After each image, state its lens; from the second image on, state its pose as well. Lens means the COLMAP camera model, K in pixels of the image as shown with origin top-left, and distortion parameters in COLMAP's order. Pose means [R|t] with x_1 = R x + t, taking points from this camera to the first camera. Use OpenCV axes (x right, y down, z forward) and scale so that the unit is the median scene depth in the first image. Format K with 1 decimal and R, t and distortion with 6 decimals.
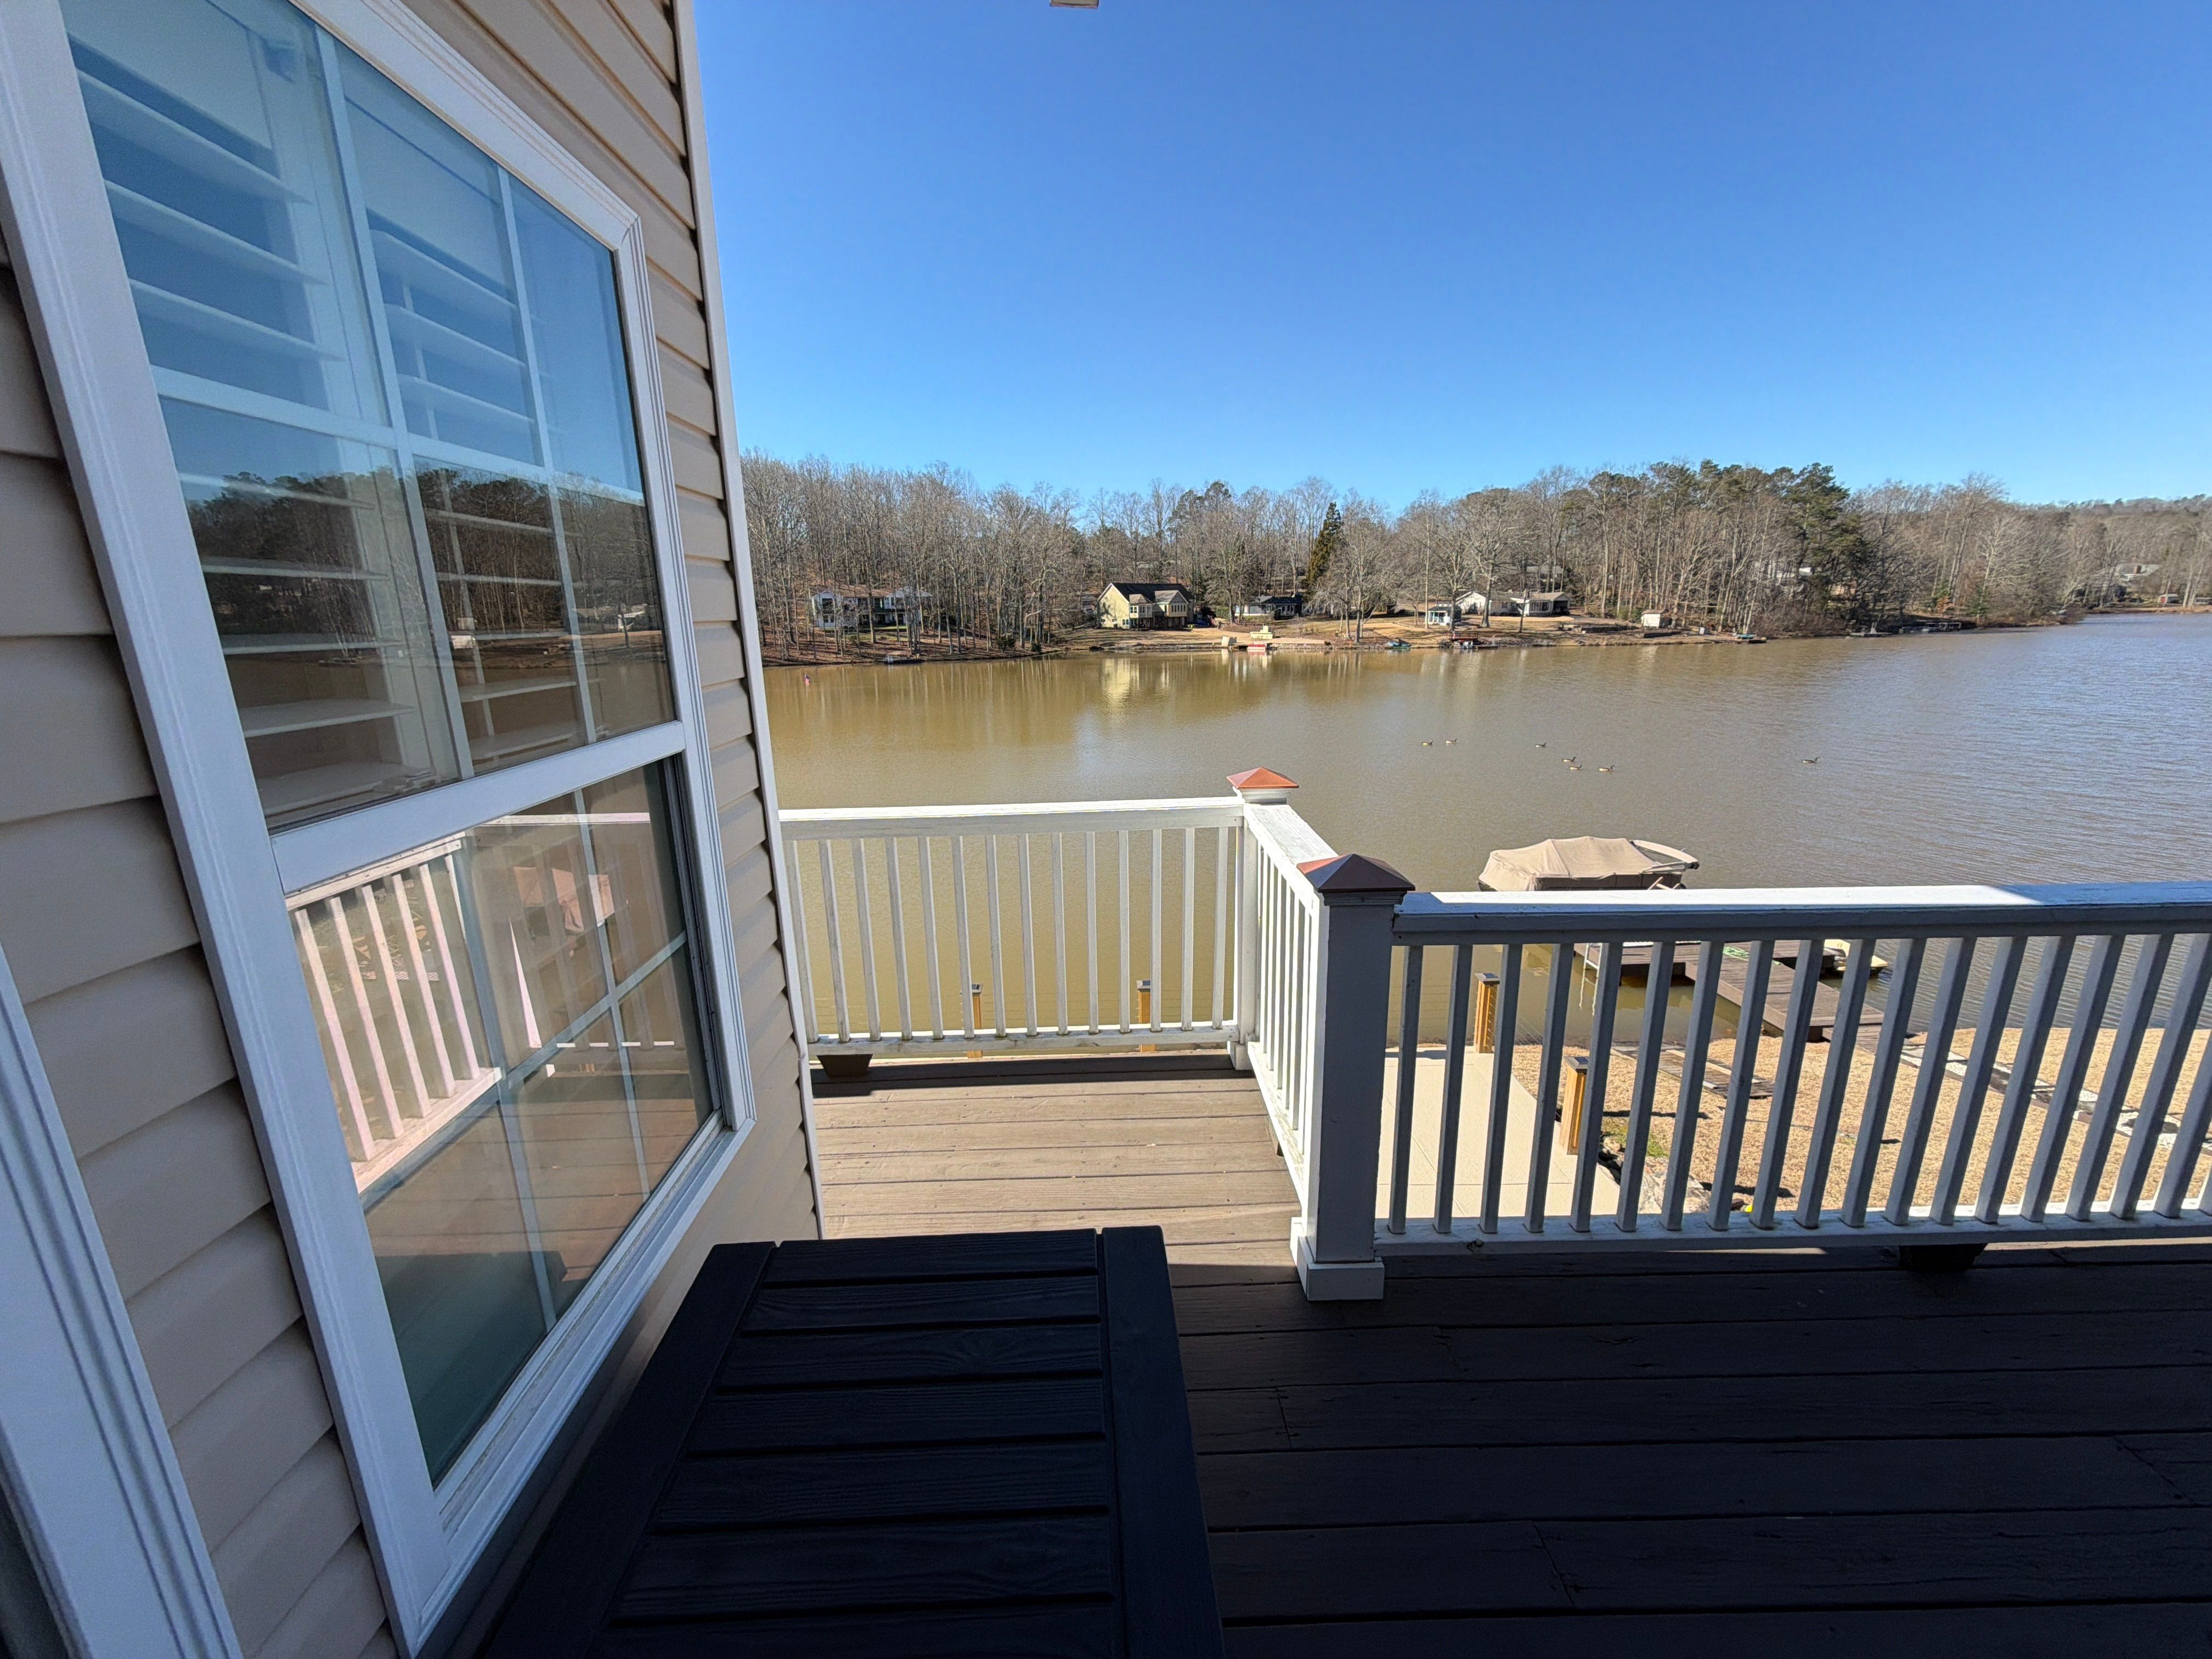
lens RADIAL K [[877.6, 0, 1106.2], [0, 877.6, 838.1], [0, 0, 1]] dist [-0.000261, 0.000258]
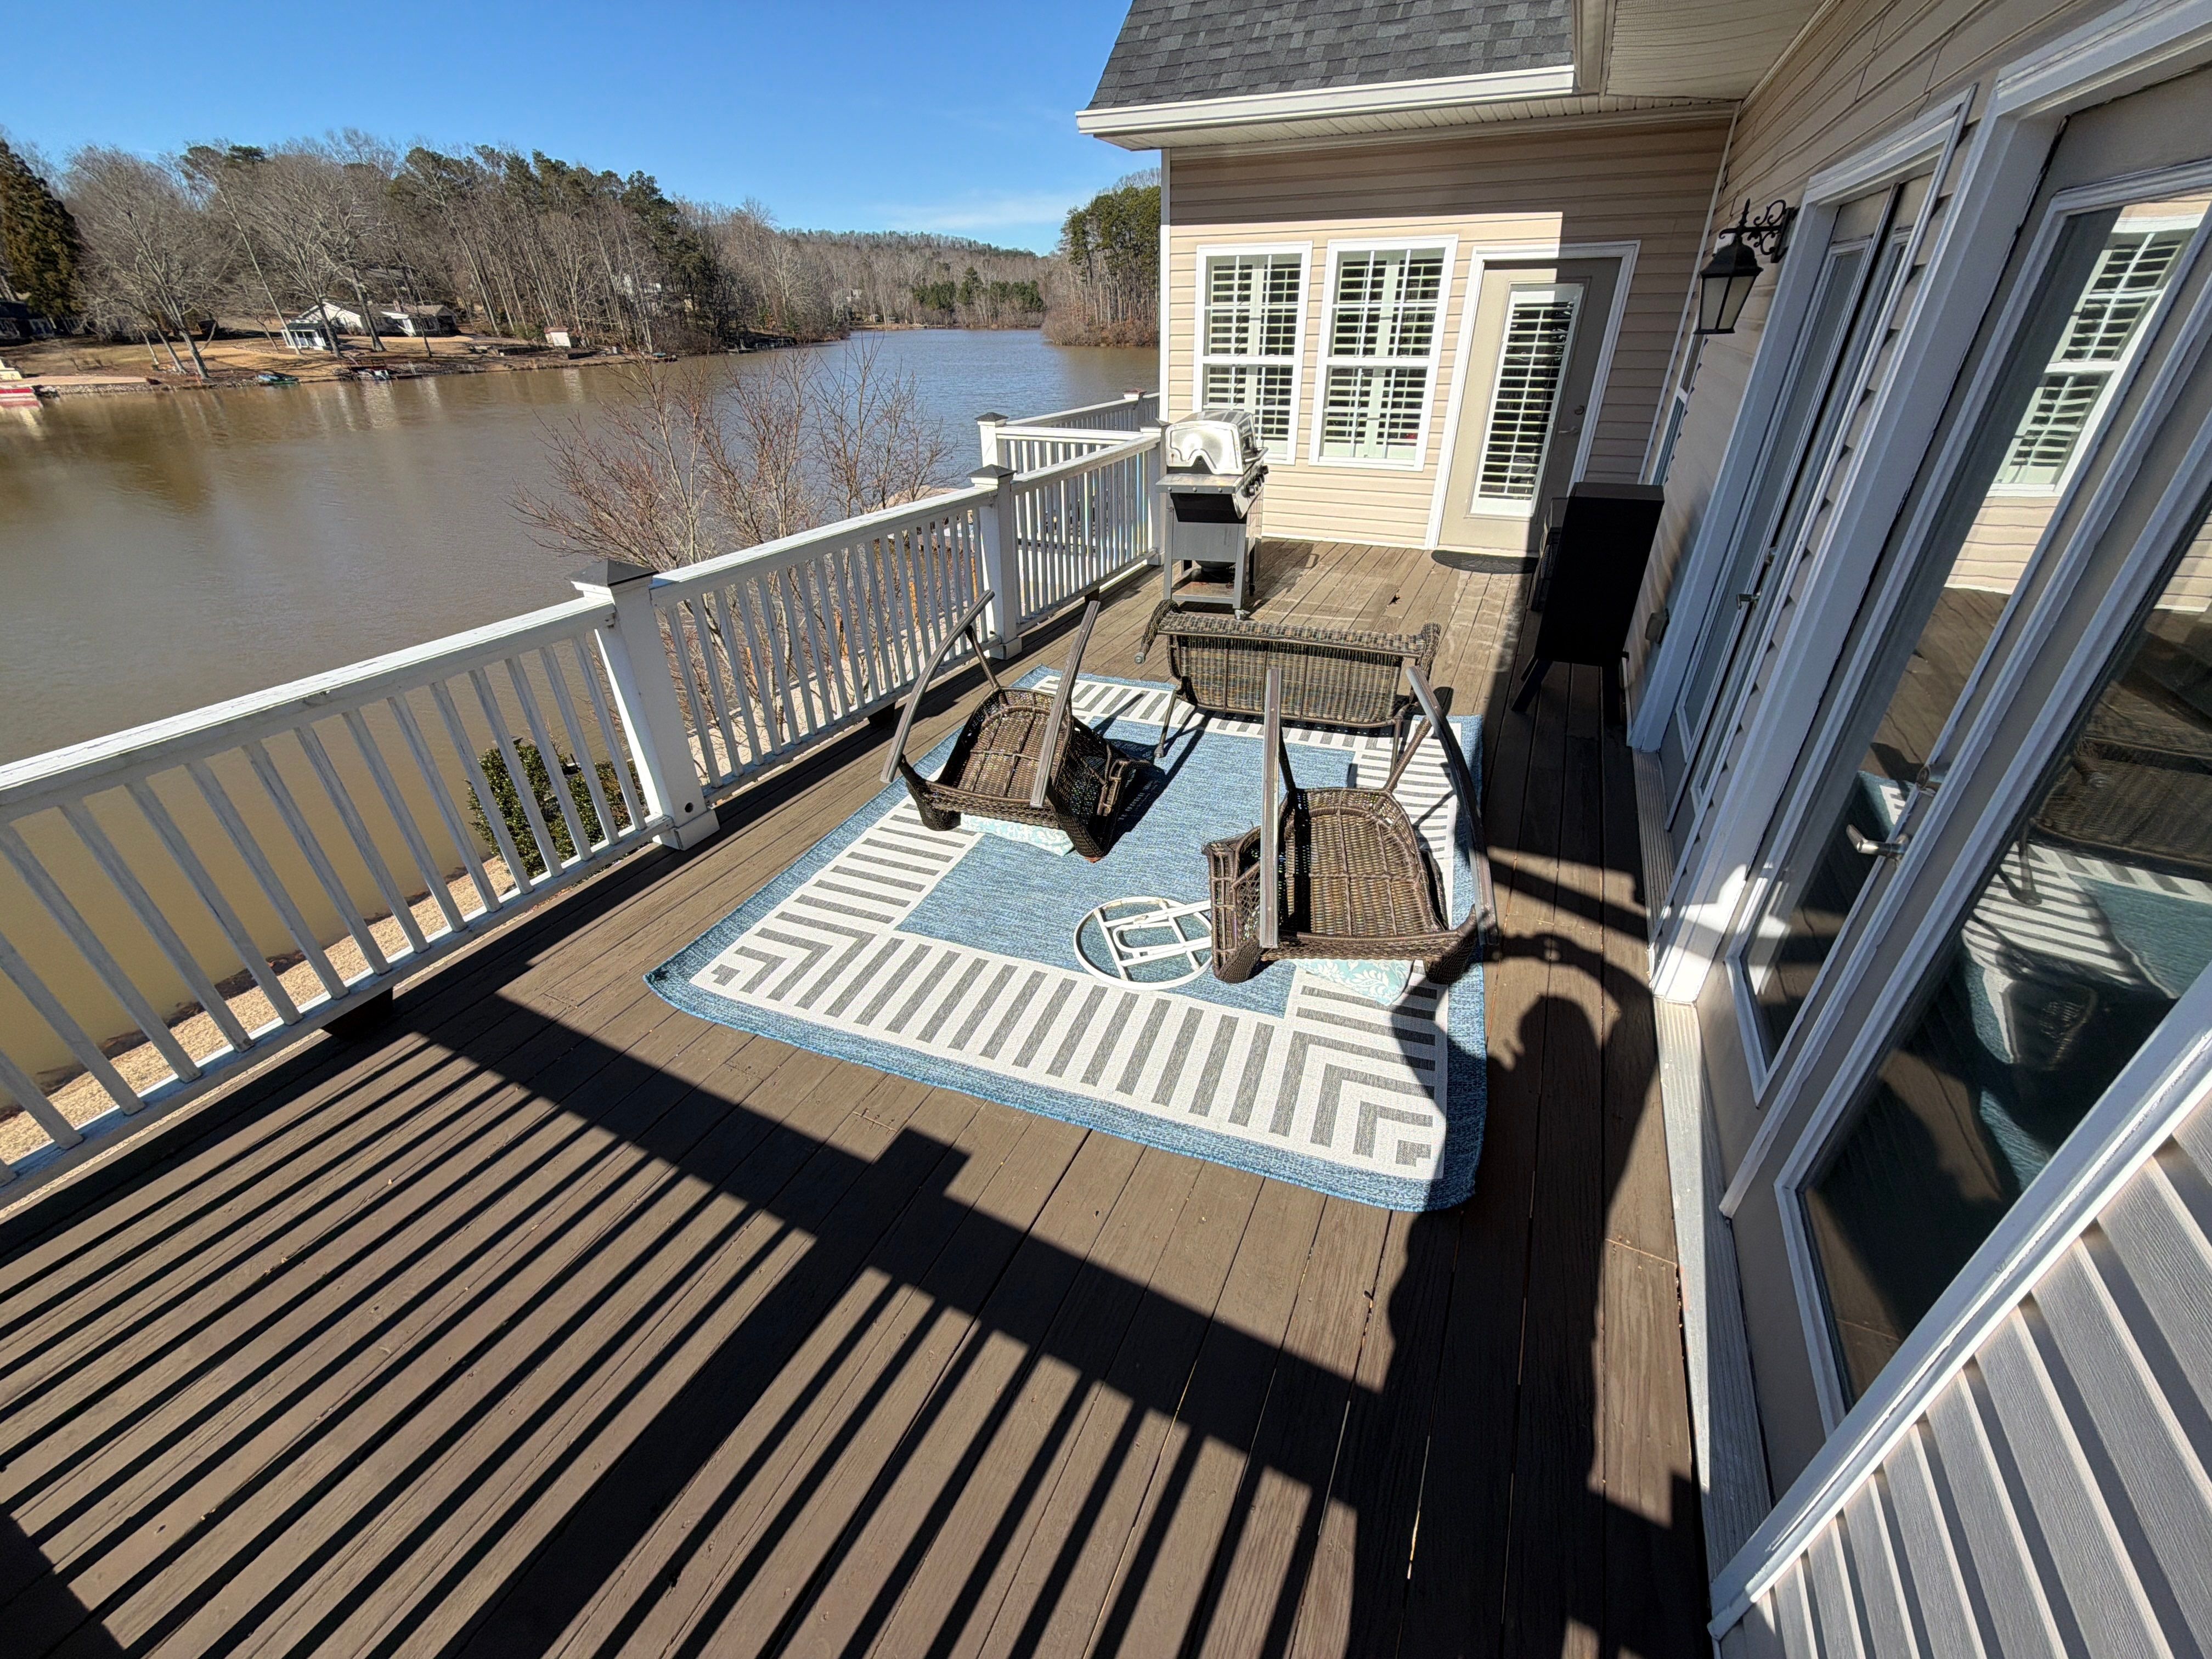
lens RADIAL K [[877.6, 0, 1105.9], [0, 877.6, 832.8], [0, 0, 1]] dist [-0.000261, 0.000258]
pose [[0.450876, -0.446664, 0.772788, -0.100716], [0.226731, 0.894700, 0.384844, 0.003630], [-0.863310, 0.001698, 0.504671, -0.011066]]
